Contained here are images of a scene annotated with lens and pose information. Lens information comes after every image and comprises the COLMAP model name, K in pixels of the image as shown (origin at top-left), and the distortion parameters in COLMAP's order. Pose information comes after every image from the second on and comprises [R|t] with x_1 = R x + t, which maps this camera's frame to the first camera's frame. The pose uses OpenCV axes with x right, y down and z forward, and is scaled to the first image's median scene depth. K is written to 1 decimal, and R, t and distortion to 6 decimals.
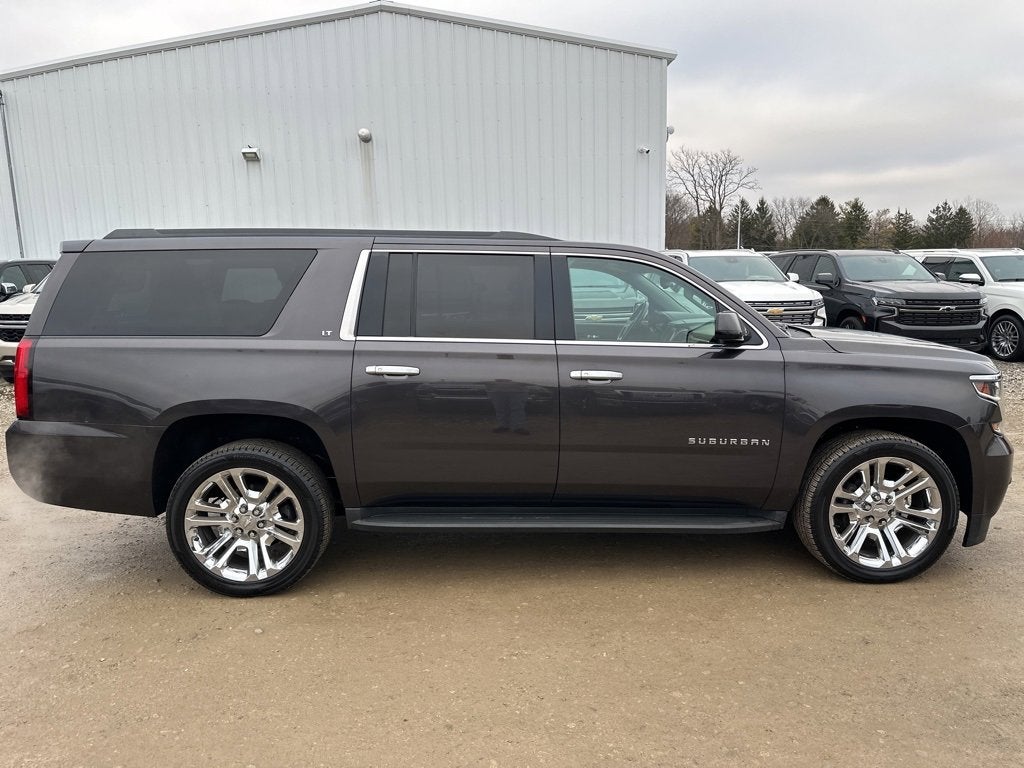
lens RADIAL K [[691.5, 0, 534.8], [0, 691.5, 383.5], [0, 0, 1]] dist [0.045502, -0.048039]
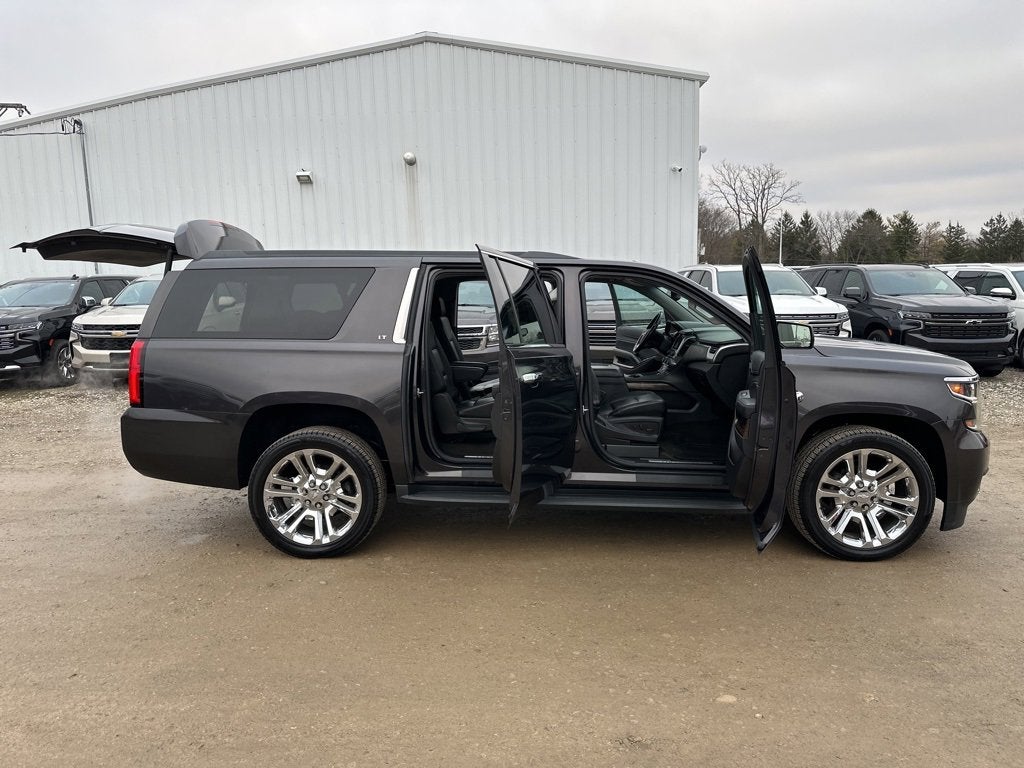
lens RADIAL K [[747.3, 0, 503.5], [0, 747.3, 375.5], [0, 0, 1]] dist [0.060005, -0.072008]
pose [[0.994693, 0.011567, -0.102231, 0.036977], [-0.015885, 0.999011, -0.041525, 0.040657], [0.101649, 0.042929, 0.993894, -0.239386]]
